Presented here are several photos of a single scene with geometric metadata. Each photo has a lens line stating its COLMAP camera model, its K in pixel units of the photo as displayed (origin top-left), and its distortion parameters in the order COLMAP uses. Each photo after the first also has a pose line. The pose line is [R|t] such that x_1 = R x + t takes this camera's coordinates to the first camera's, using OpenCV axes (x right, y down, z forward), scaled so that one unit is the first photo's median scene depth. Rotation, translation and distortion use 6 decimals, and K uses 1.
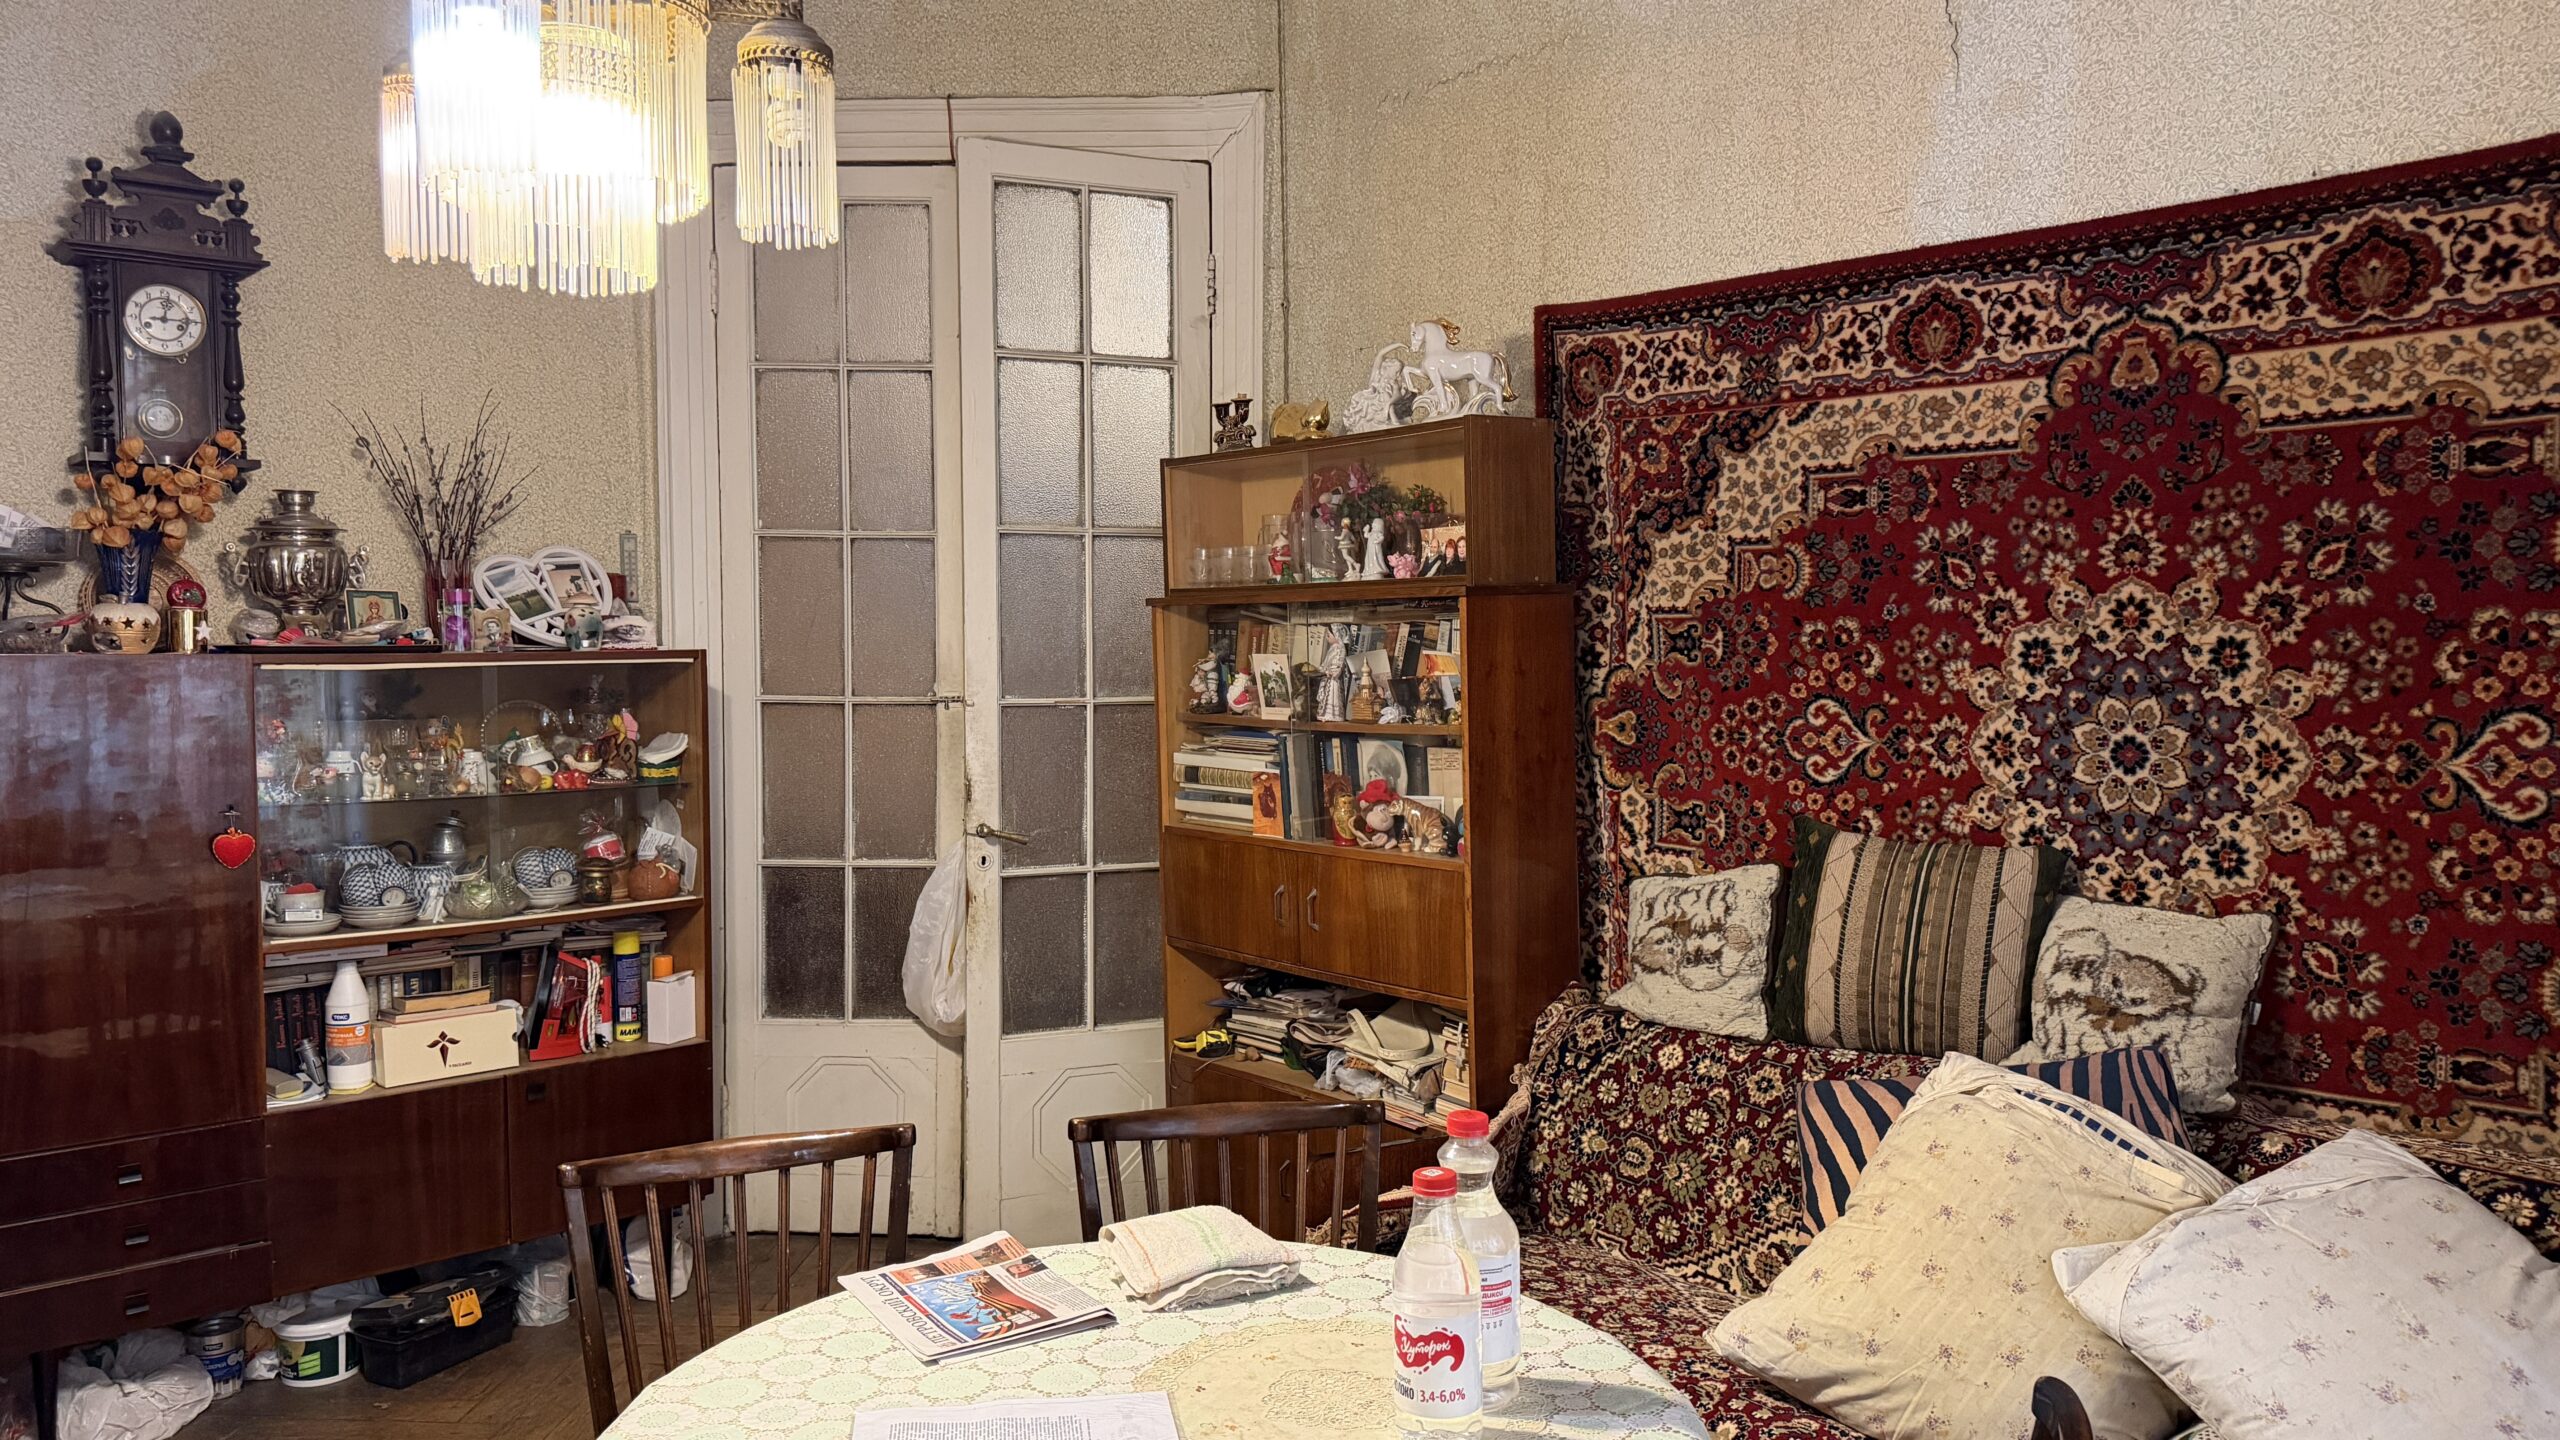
lens RADIAL K [[1863.2, 0, 1336.4], [0, 1863.2, 748.6], [0, 0, 1]] dist [0.092850, -0.140283]
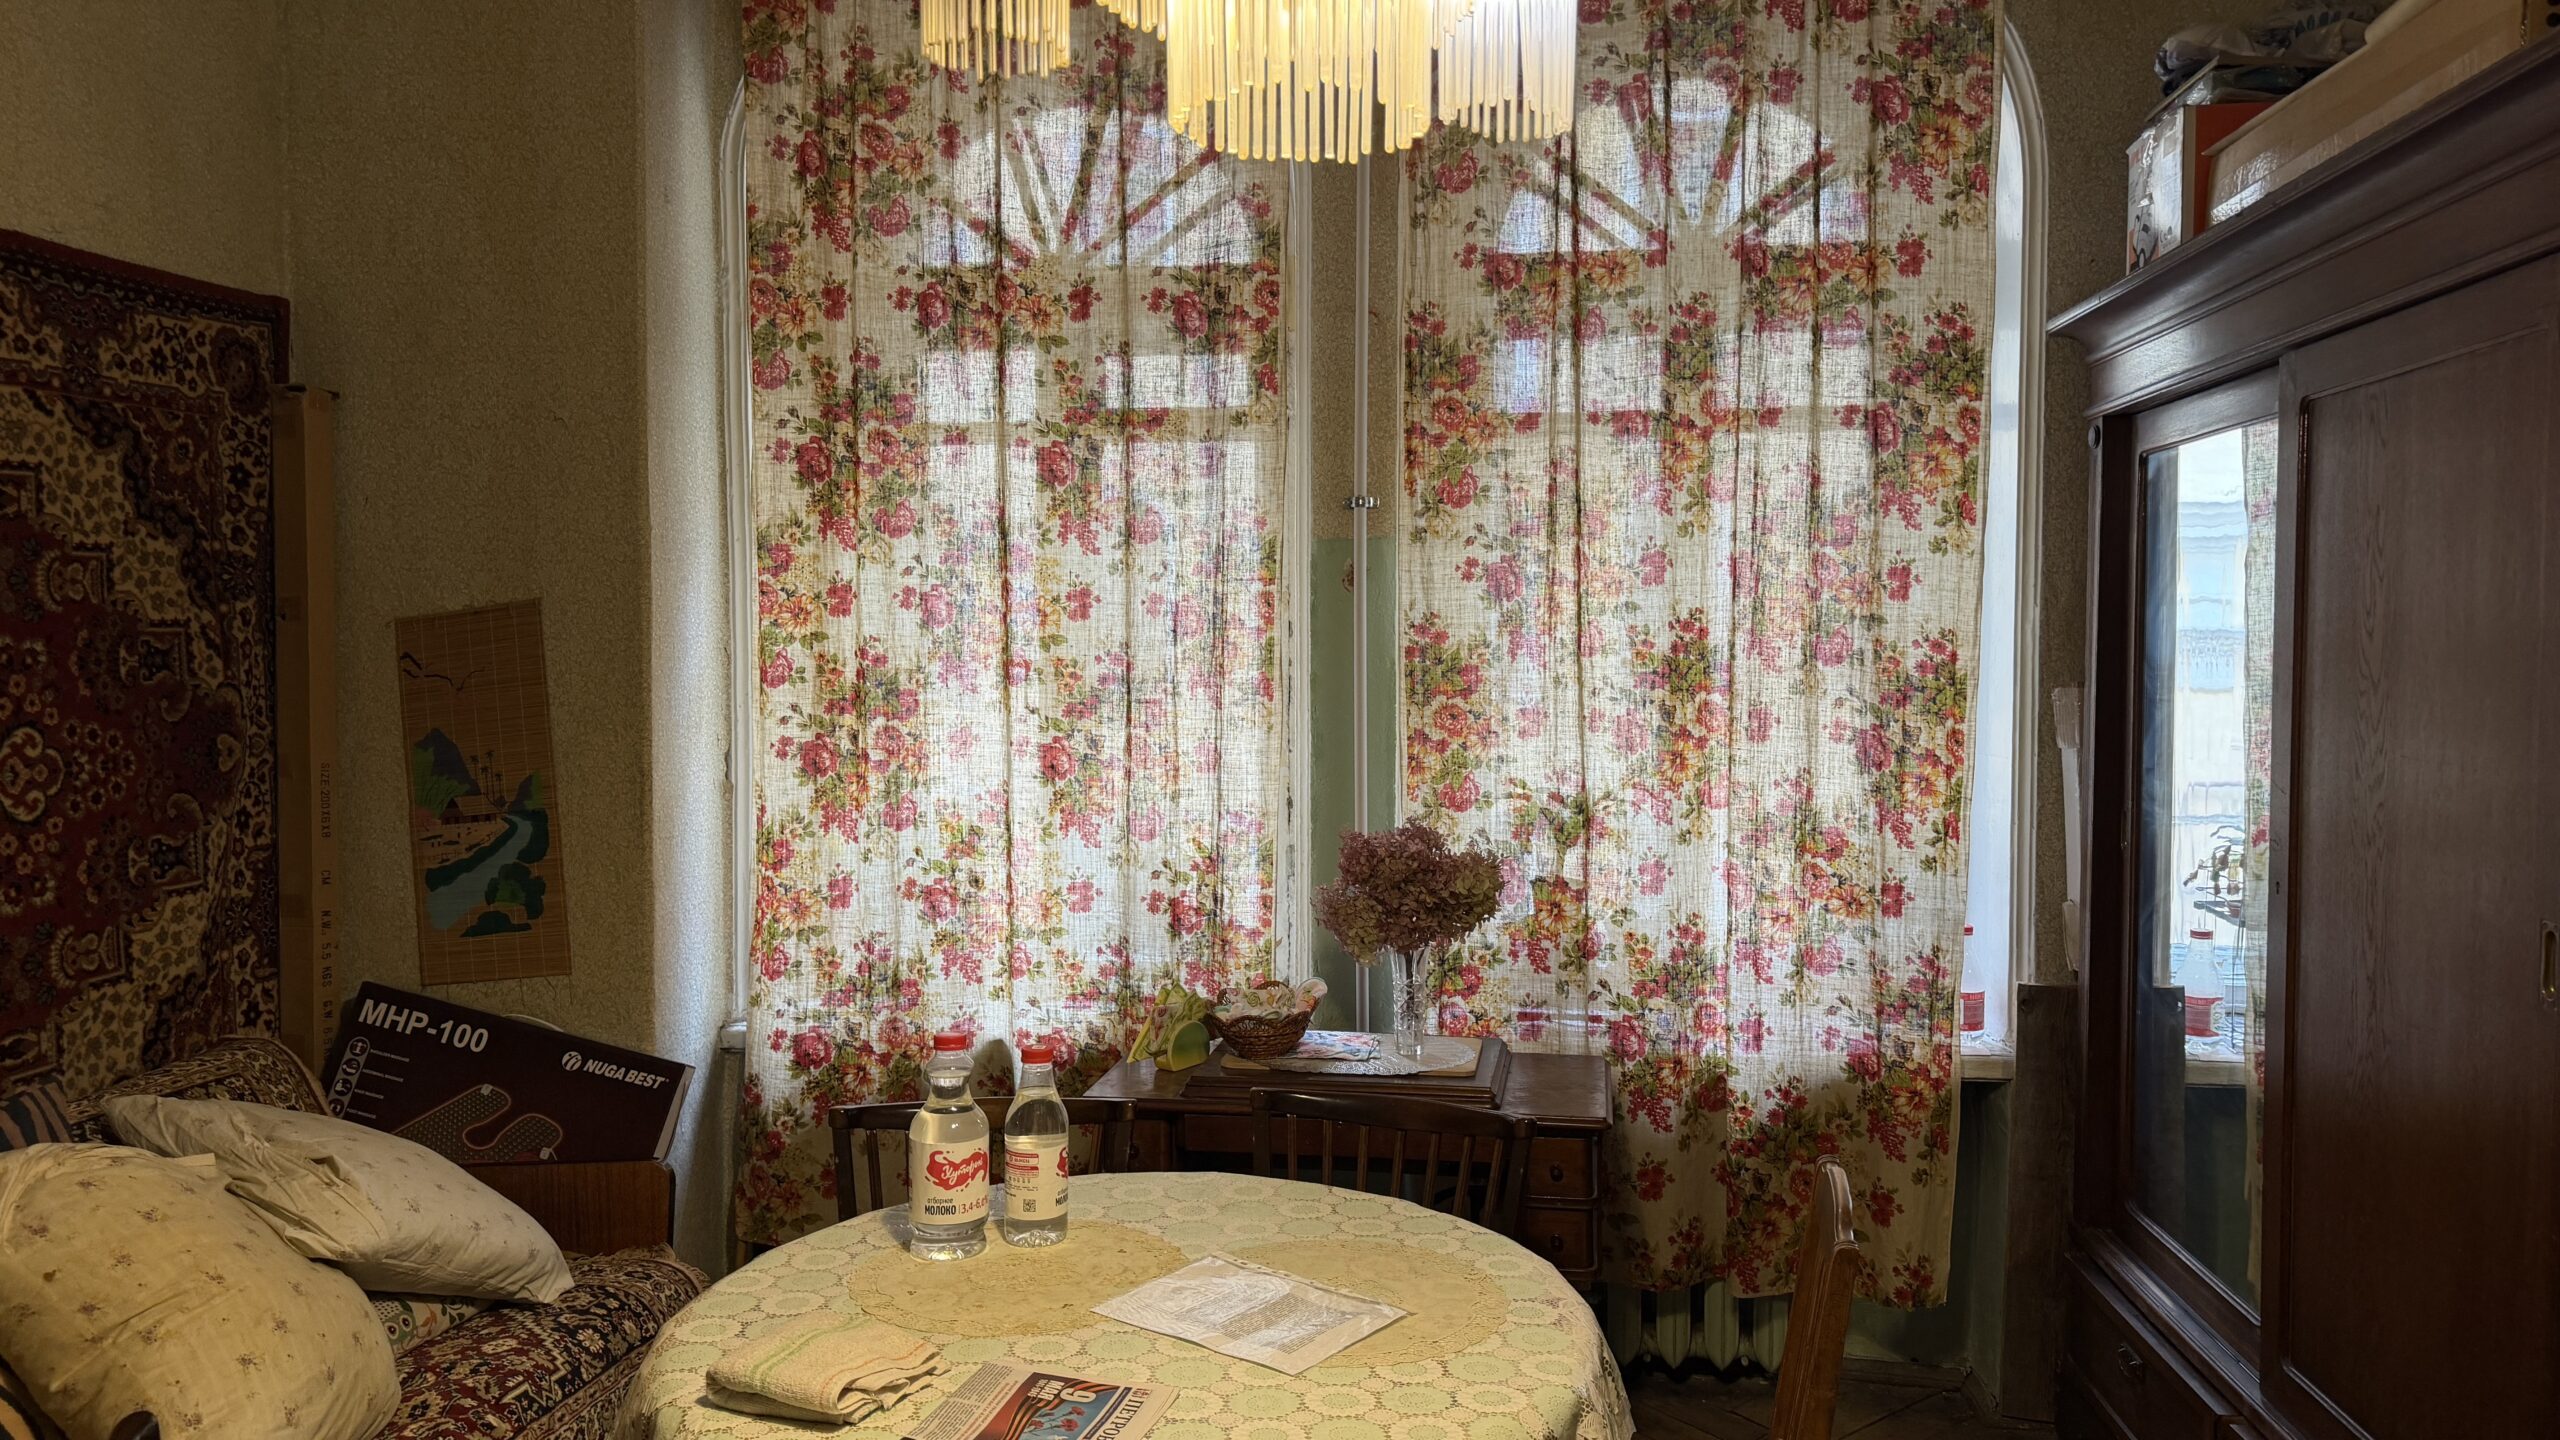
lens RADIAL K [[1863.2, 0, 1298.6], [0, 1863.2, 772.0], [0, 0, 1]] dist [0.092850, -0.140283]
pose [[-0.676689, -0.052061, 0.734426, -0.678260], [0.033621, 0.994272, 0.101458, -0.075042], [-0.735501, 0.093348, -0.671062, 1.093462]]
